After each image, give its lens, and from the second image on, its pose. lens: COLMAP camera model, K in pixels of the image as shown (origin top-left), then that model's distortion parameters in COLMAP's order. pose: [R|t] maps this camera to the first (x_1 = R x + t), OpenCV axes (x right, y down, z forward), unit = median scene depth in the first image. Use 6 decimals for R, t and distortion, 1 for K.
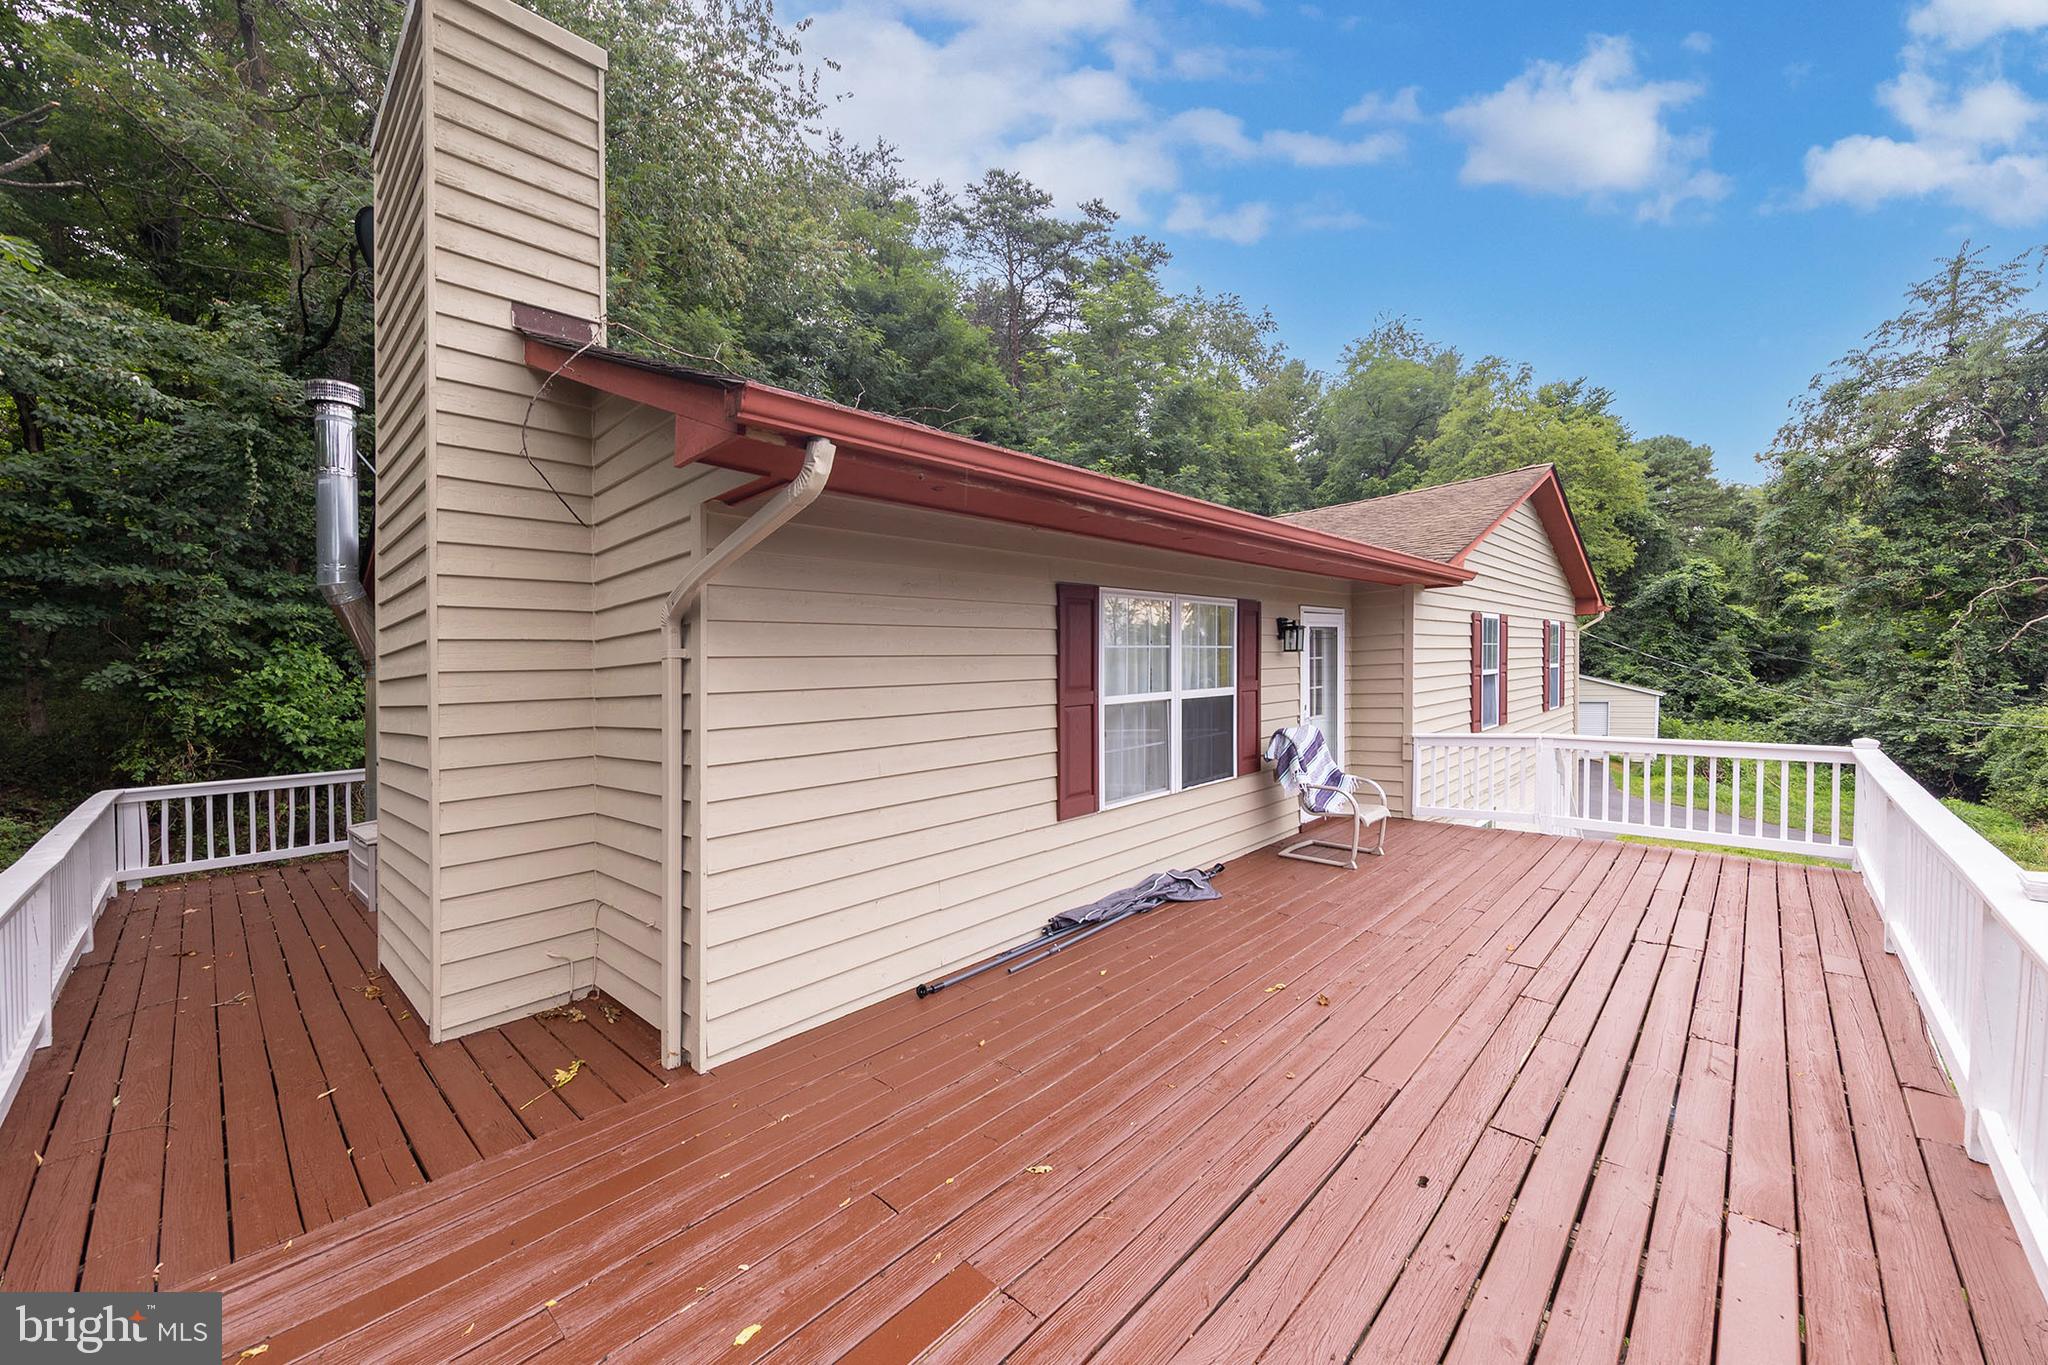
lens RADIAL K [[698.7, 0, 1030.8], [0, 698.7, 691.8], [0, 0, 1]] dist [0.005600, -0.000276]
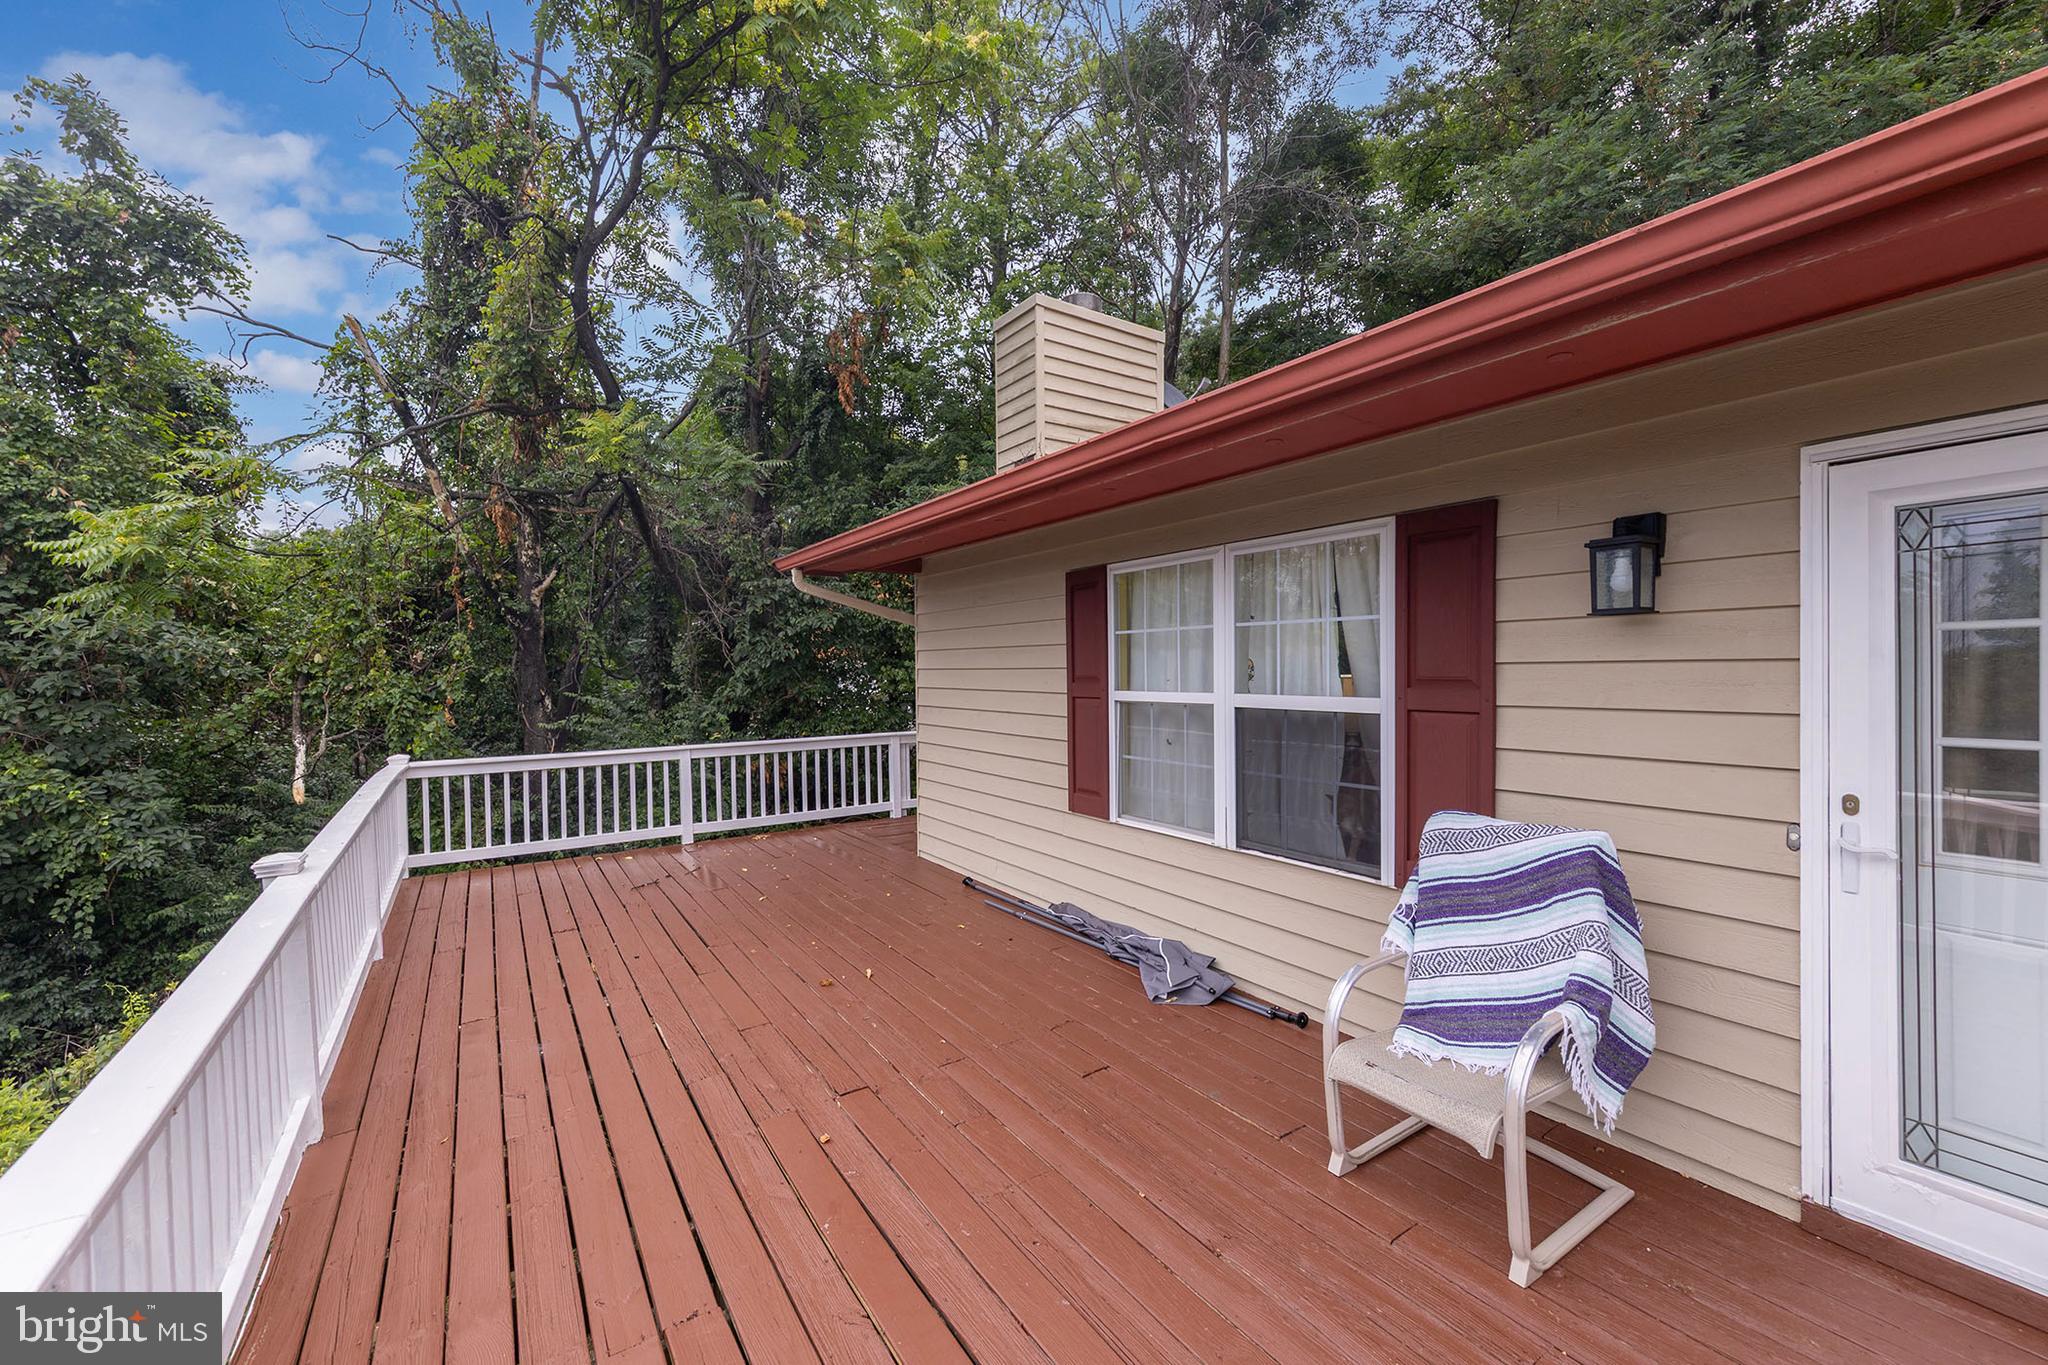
lens RADIAL K [[801.1, 0, 1035.4], [0, 801.1, 682.1], [0, 0, 1]] dist [0.007669, -0.000409]
pose [[-0.154827, 0.057654, -0.986258, 1.152104], [-0.006742, 0.998211, 0.059411, -0.064825], [0.987919, 0.015848, -0.154161, 1.117572]]
